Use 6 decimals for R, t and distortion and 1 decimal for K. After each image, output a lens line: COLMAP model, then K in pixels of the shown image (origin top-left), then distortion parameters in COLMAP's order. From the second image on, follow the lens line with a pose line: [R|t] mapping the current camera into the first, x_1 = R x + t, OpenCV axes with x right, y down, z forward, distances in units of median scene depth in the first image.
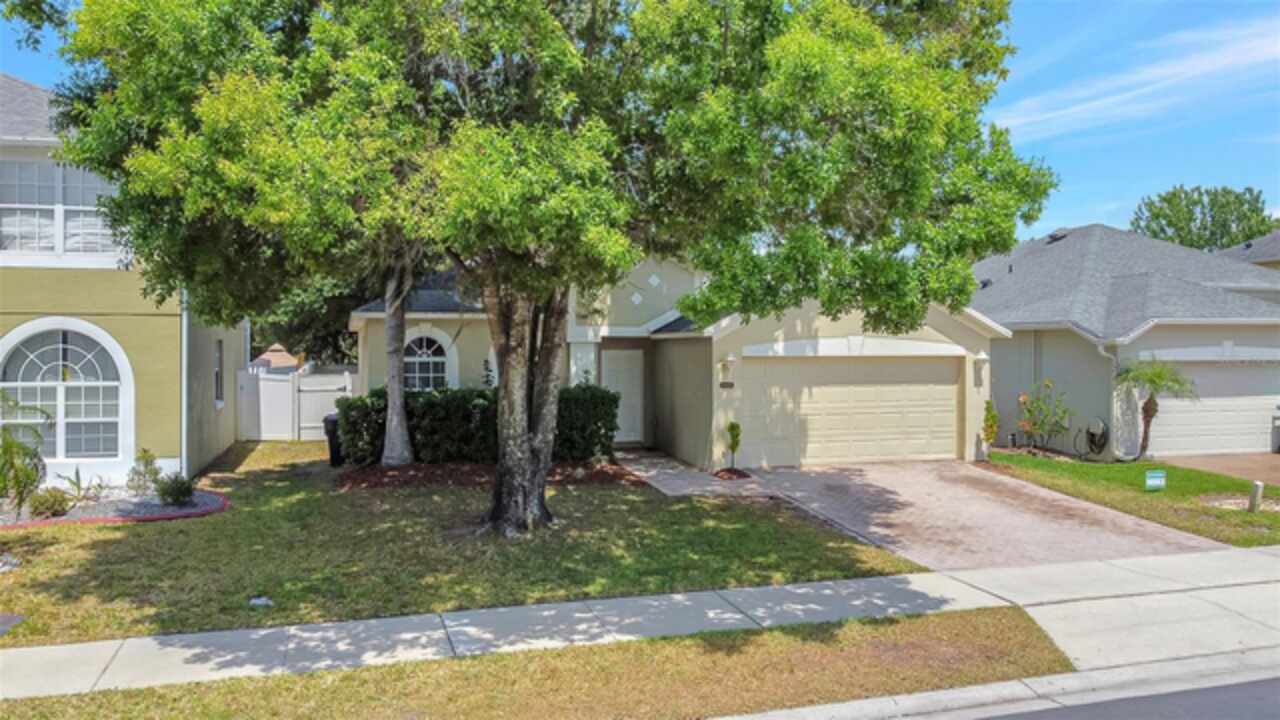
lens RADIAL K [[953.4, 0, 640.0], [0, 953.4, 360.0], [0, 0, 1]] dist [-0.001003, -0.003043]
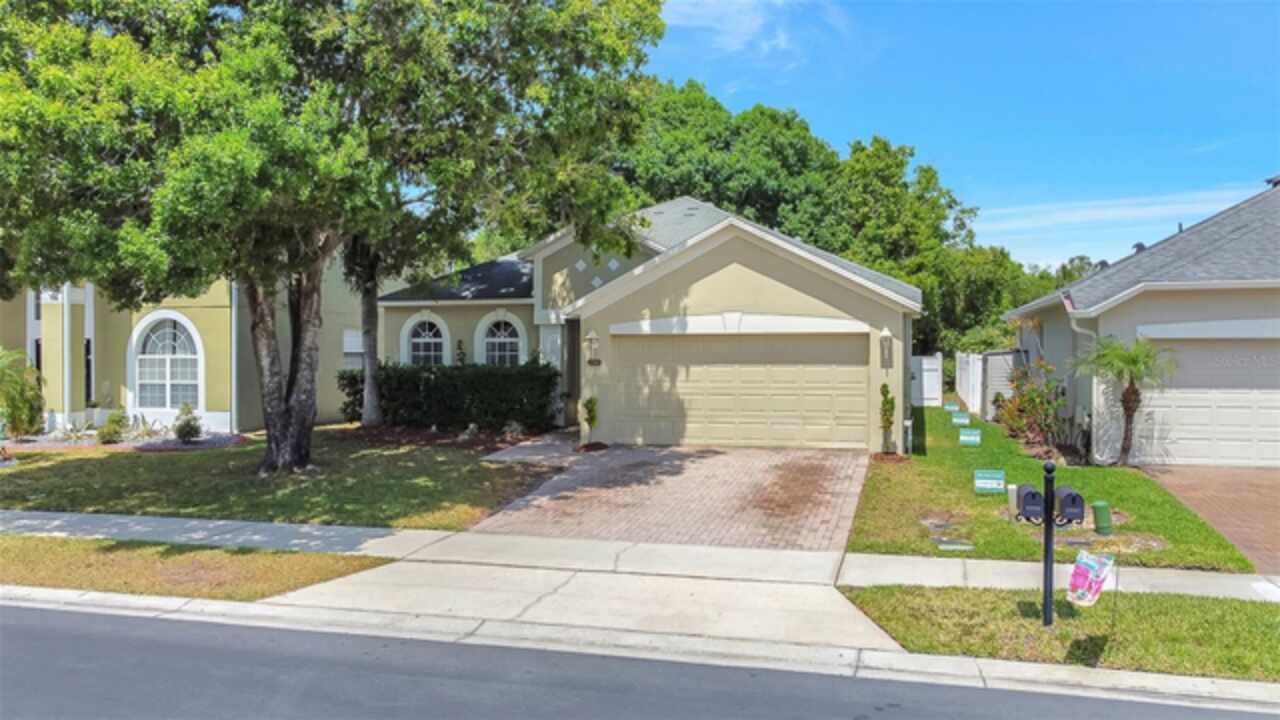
lens RADIAL K [[953.4, 0, 640.0], [0, 953.4, 360.0], [0, 0, 1]] dist [-0.001003, -0.003043]
pose [[0.847407, 0.005424, -0.530916, 0.737438], [-0.004630, 0.999985, 0.002827, 0.022529], [0.530923, 0.000063, 0.847420, 0.160983]]
